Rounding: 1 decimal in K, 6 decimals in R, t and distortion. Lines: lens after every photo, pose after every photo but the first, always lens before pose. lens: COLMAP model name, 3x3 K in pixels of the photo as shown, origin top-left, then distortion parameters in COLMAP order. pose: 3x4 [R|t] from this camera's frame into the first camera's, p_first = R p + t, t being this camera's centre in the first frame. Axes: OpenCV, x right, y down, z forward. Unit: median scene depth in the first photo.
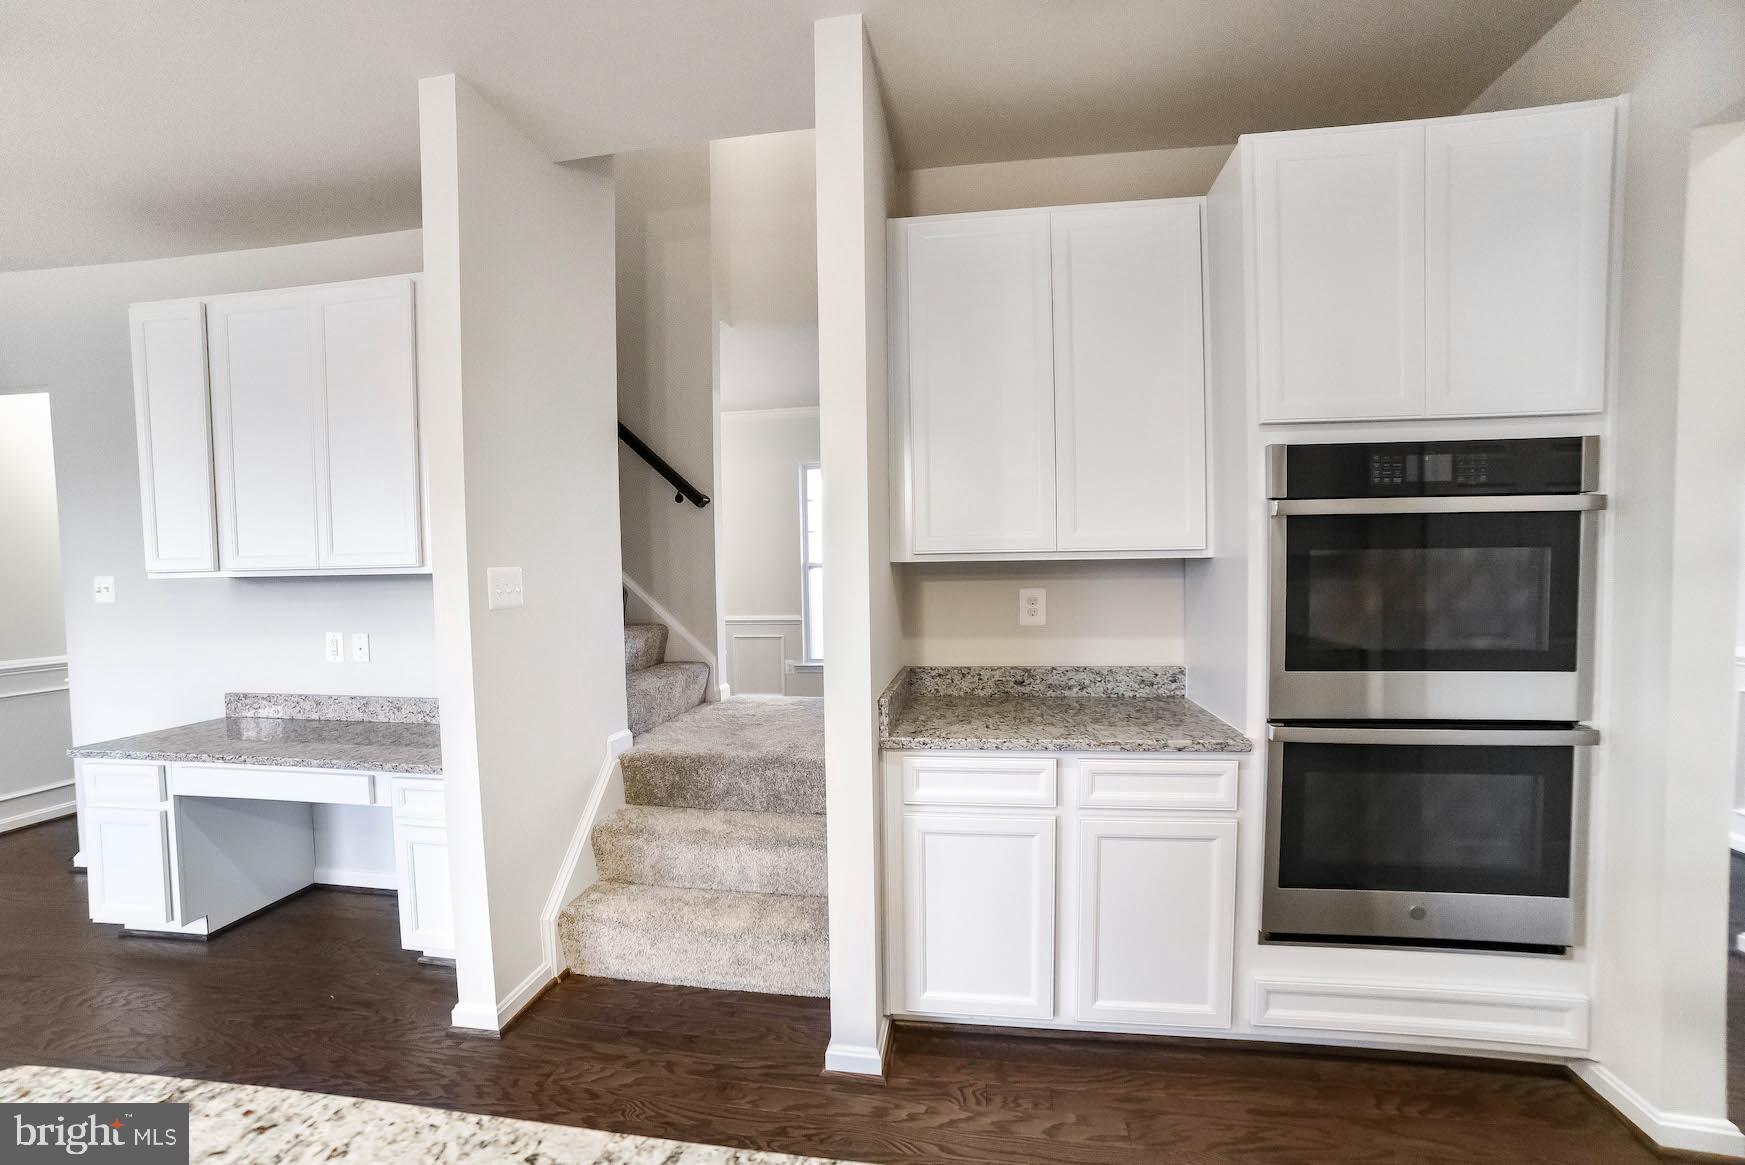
lens RADIAL K [[697.4, 0, 875.7], [0, 697.4, 595.2], [0, 0, 1]] dist [-0.095880, 0.041343]
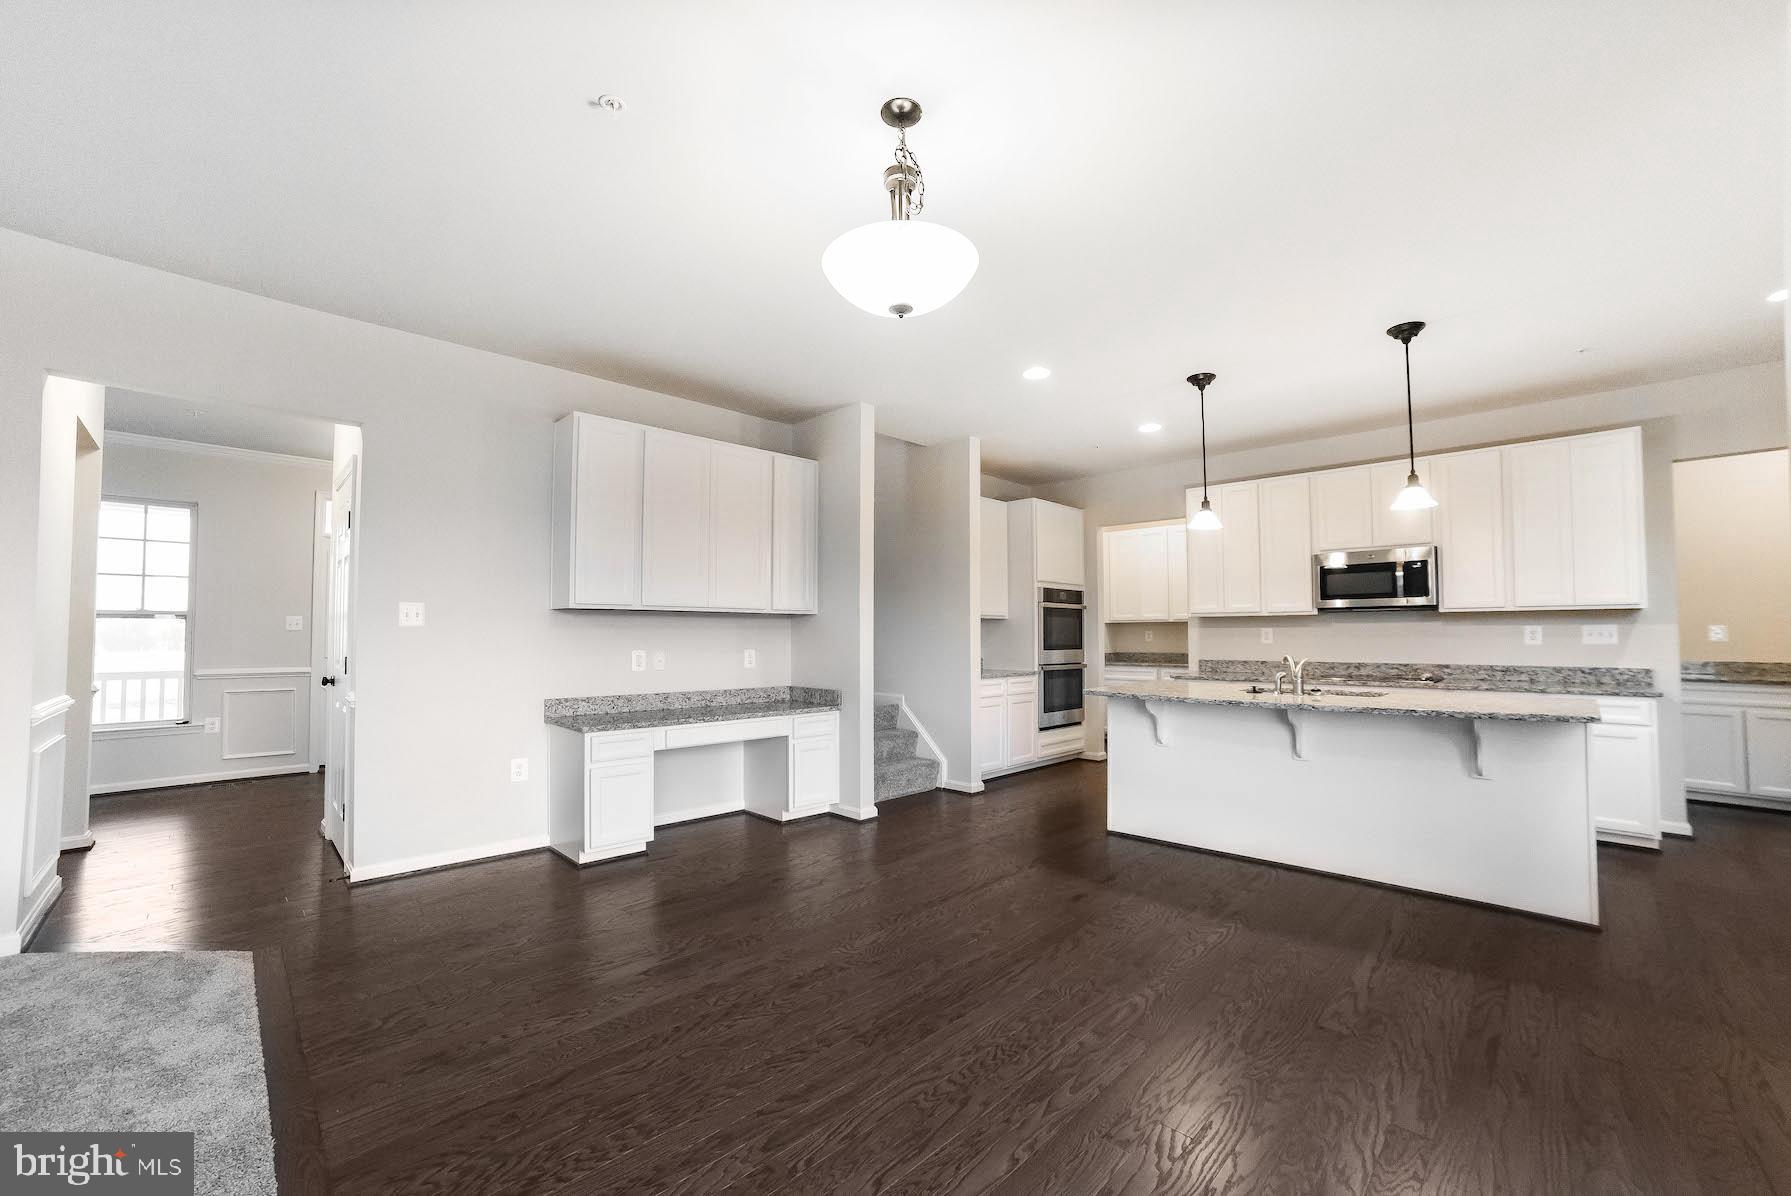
lens RADIAL K [[715.8, 0, 898.8], [0, 715.8, 611.1], [0, 0, 1]] dist [-0.095880, 0.041343]
pose [[0.596899, 0.040626, 0.801287, -2.841901], [0.018921, 0.997727, -0.064681, 0.132223], [-0.802093, 0.053770, 0.594773, -0.623184]]
